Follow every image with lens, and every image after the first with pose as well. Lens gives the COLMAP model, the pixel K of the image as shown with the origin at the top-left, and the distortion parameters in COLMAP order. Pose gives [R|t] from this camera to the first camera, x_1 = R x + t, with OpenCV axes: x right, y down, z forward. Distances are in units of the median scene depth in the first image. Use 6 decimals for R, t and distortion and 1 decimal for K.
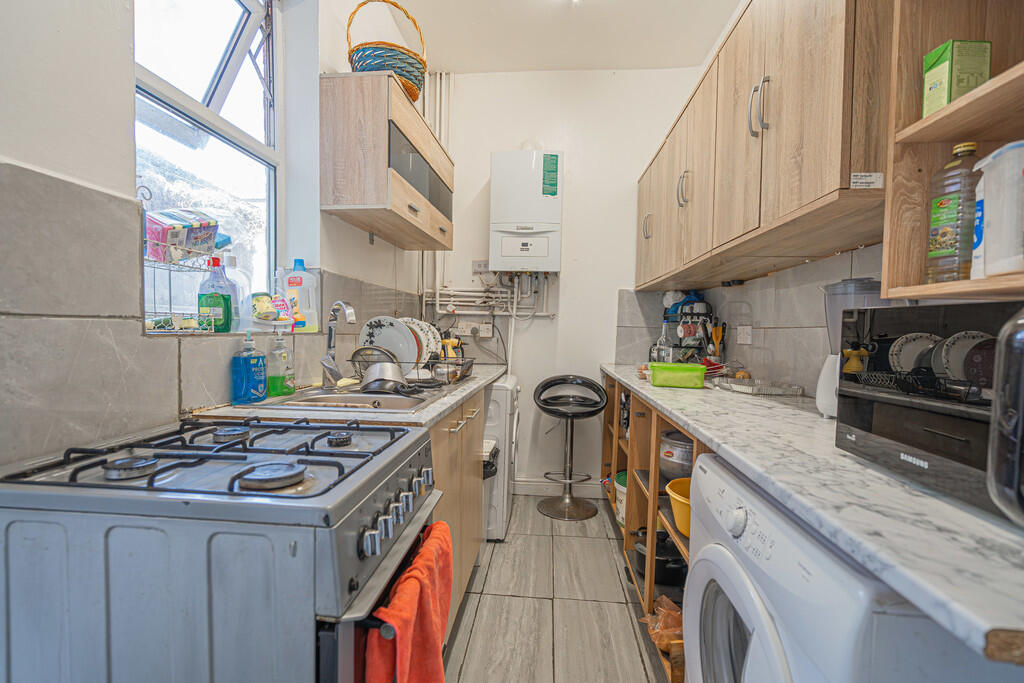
lens RADIAL K [[460.4, 0, 510.8], [0, 460.4, 345.9], [0, 0, 1]] dist [-0.000441, 0.000422]
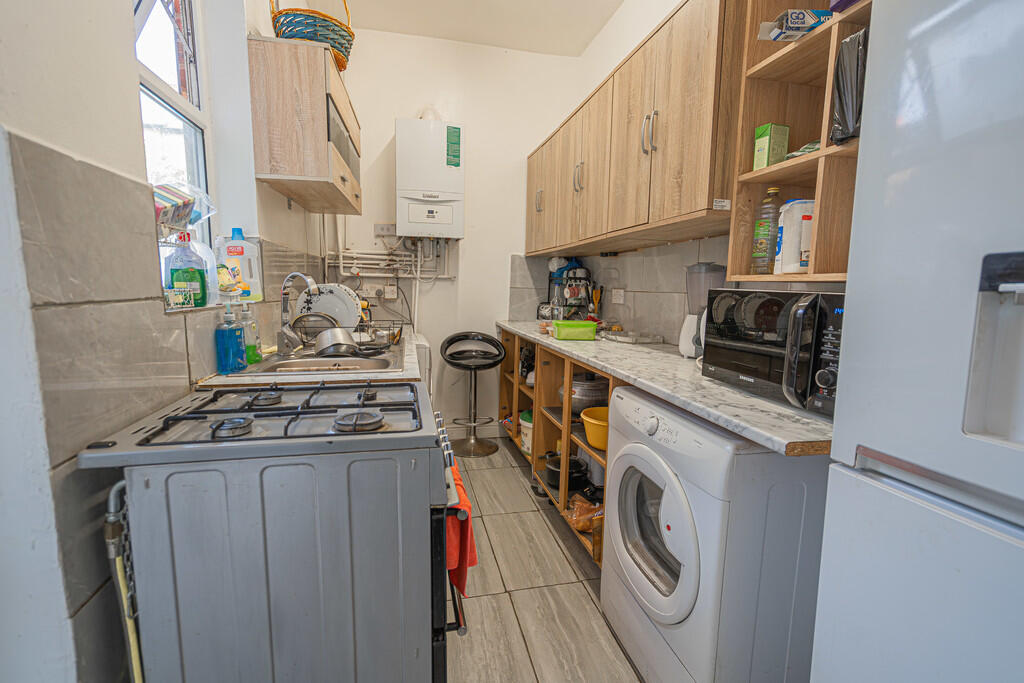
lens RADIAL K [[460.4, 0, 510.8], [0, 460.4, 345.9], [0, 0, 1]] dist [-0.000441, 0.000422]
pose [[0.951604, -0.043462, 0.304238, -0.211116], [0.012610, 0.994638, 0.102649, -0.028751], [-0.307068, -0.093845, 0.947049, -0.157221]]
